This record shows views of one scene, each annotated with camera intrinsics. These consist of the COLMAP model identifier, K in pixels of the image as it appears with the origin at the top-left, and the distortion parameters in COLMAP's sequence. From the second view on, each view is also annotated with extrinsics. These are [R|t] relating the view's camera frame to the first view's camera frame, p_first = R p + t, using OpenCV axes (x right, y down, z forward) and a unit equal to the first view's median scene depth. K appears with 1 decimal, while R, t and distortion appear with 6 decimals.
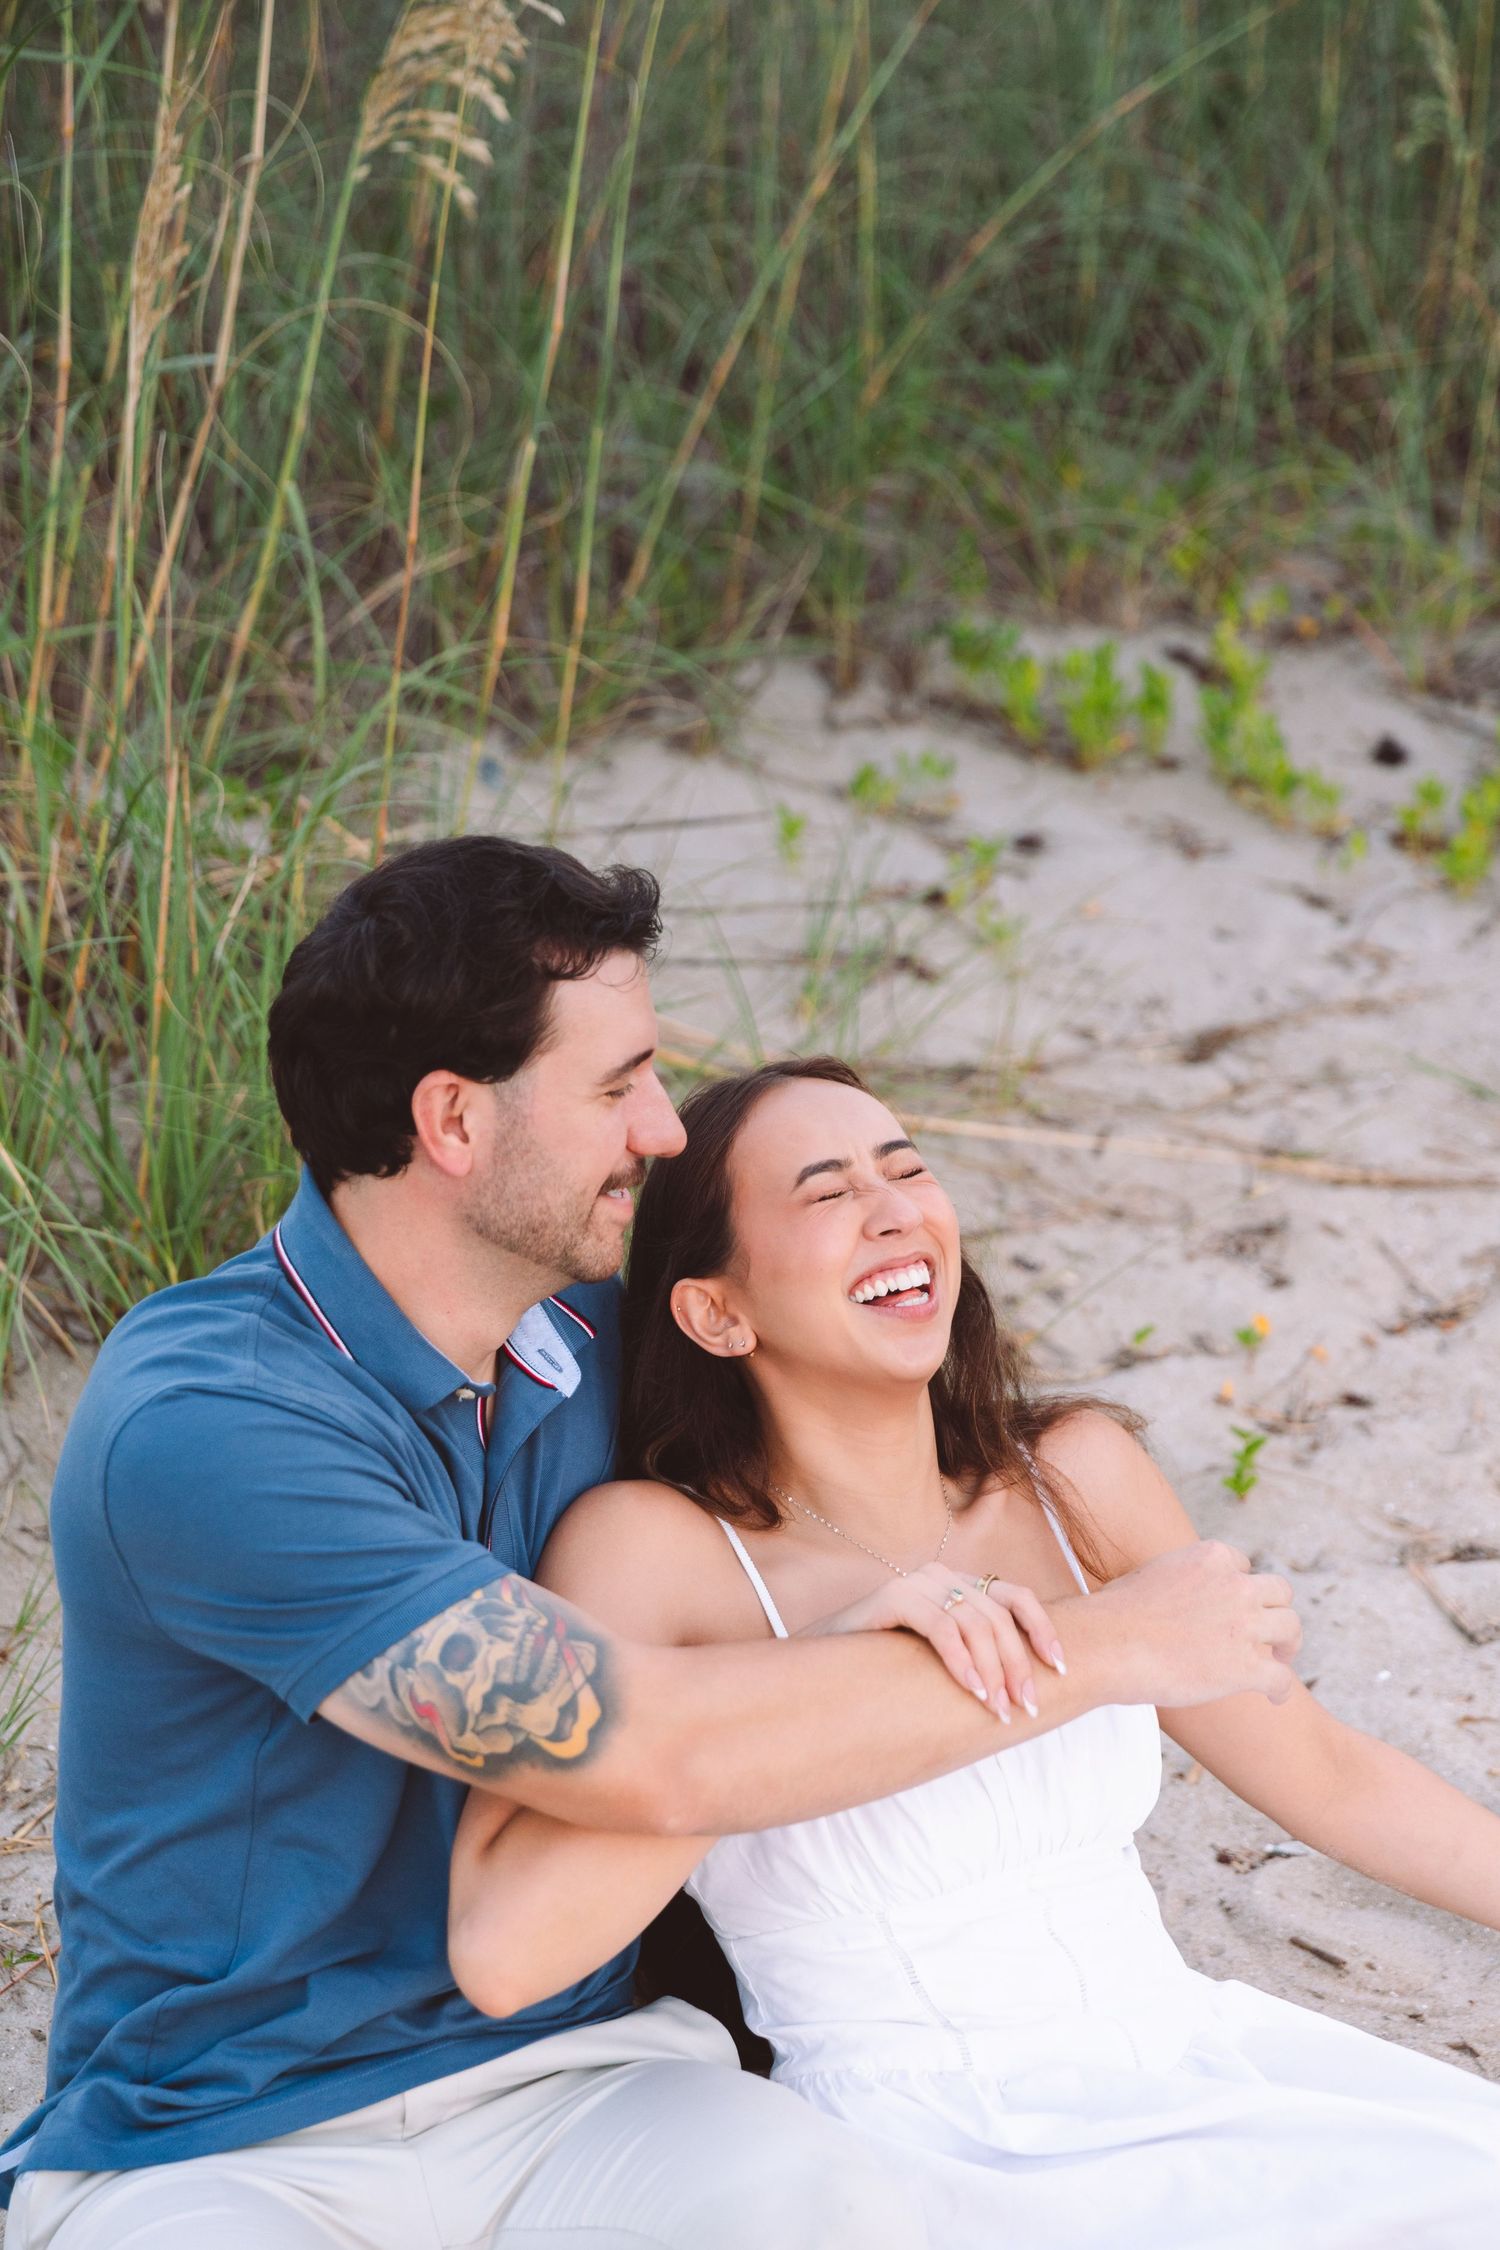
lens RADIAL K [[4605.1, 0, 750.0], [0, 4605.1, 1125.0], [0, 0, 1]] dist [0.004269, 0.098878]
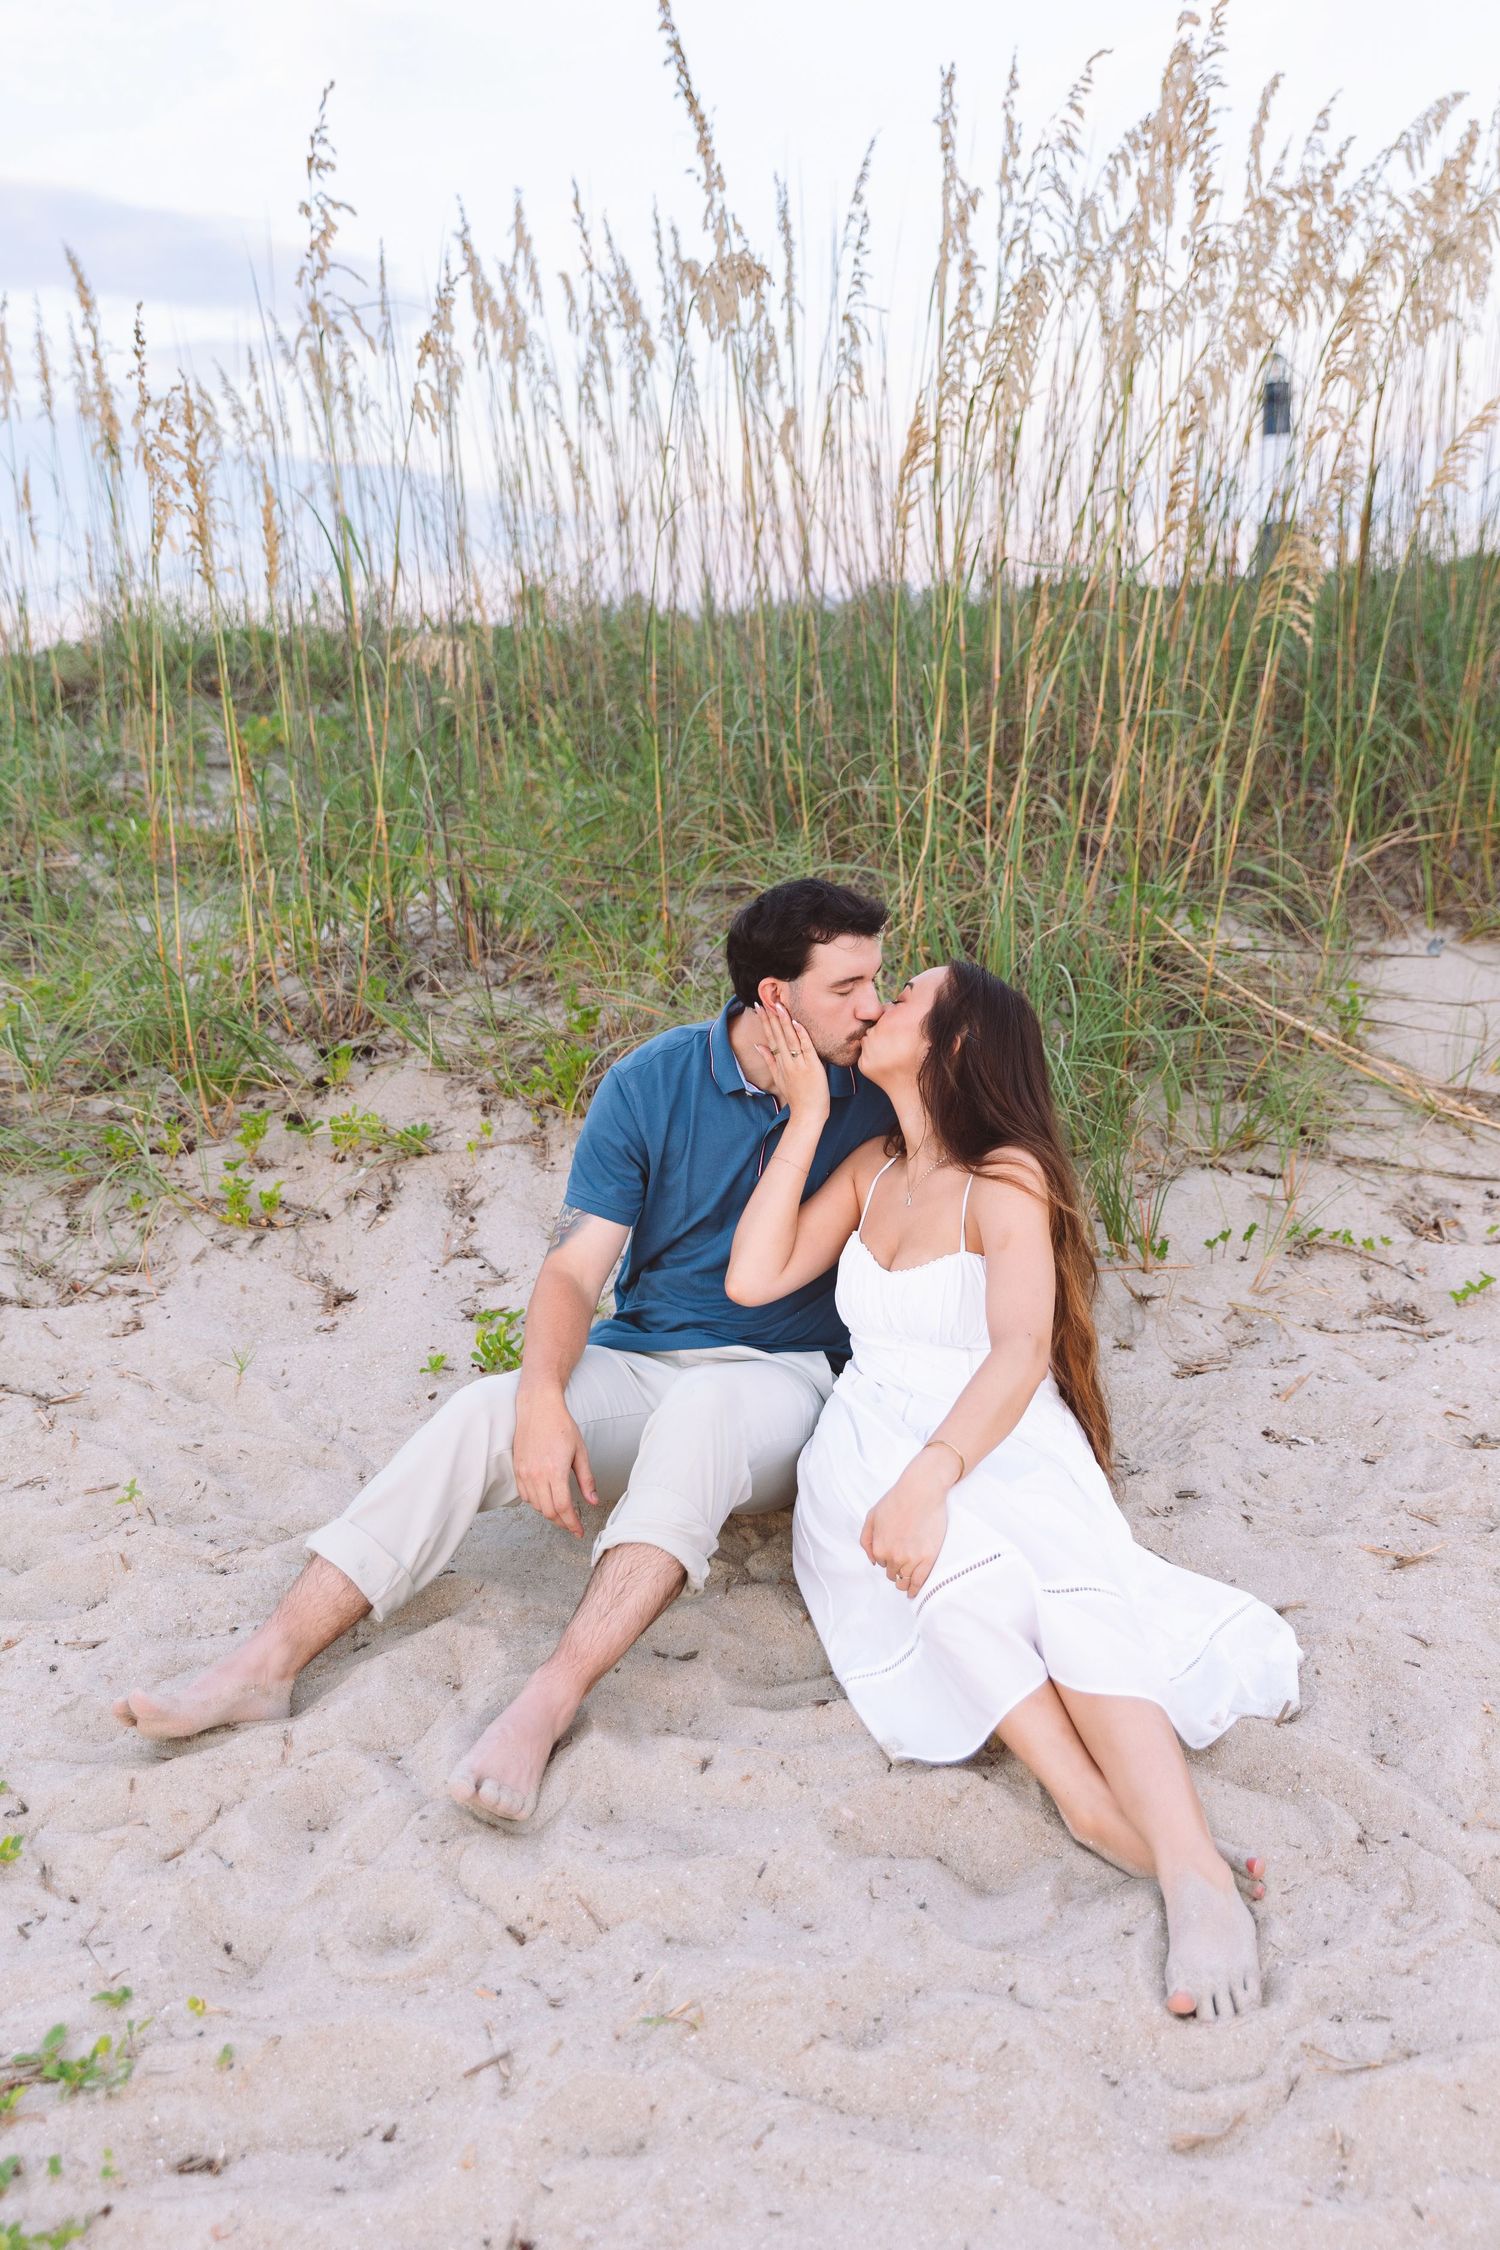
lens RADIAL K [[2127.5, 0, 748.3], [0, 2127.5, 1079.9], [0, 0, 1]] dist [0.047442, 0.001912]
pose [[0.747533, 0.152882, -0.646391, 0.318931], [-0.172988, 0.984379, 0.032766, 0.005470], [0.641303, 0.087324, 0.762303, 0.088276]]
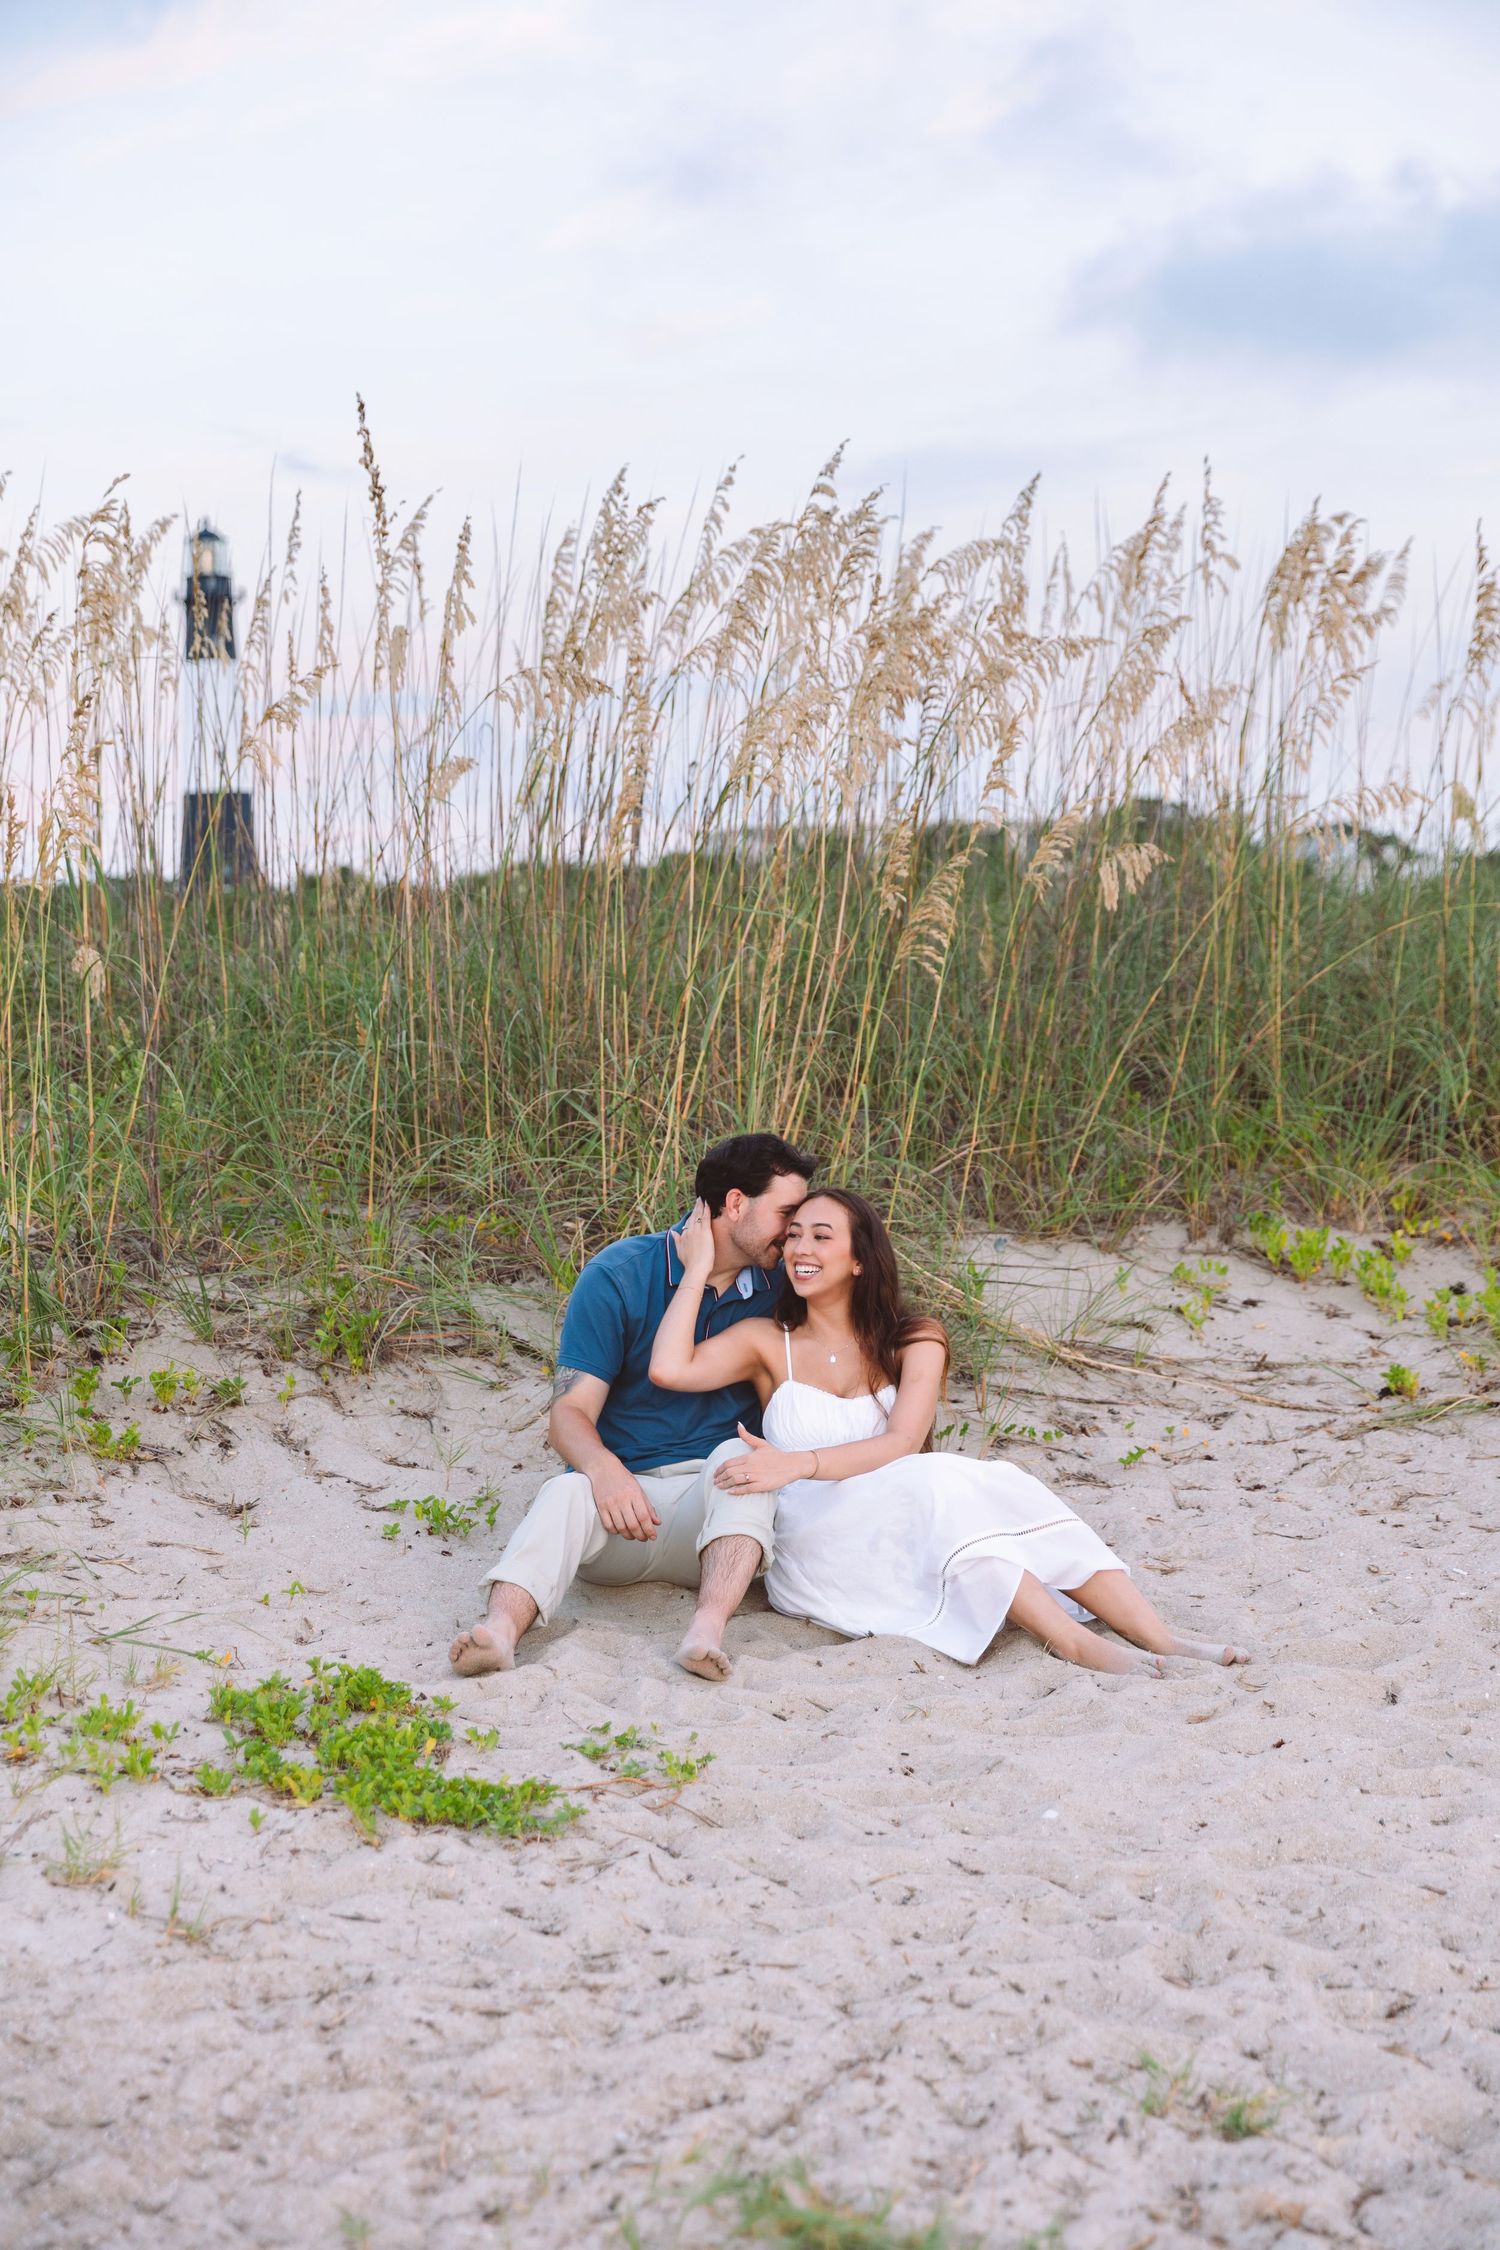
lens RADIAL K [[3957.7, 0, 750.0], [0, 3957.7, 1125.0], [0, 0, 1]] dist [-0.003342, 0.003016]
pose [[0.945418, 0.061229, -0.320057, 0.432112], [-0.127673, 0.973263, -0.190944, 0.245620], [0.299808, 0.221384, 0.927957, -0.834255]]
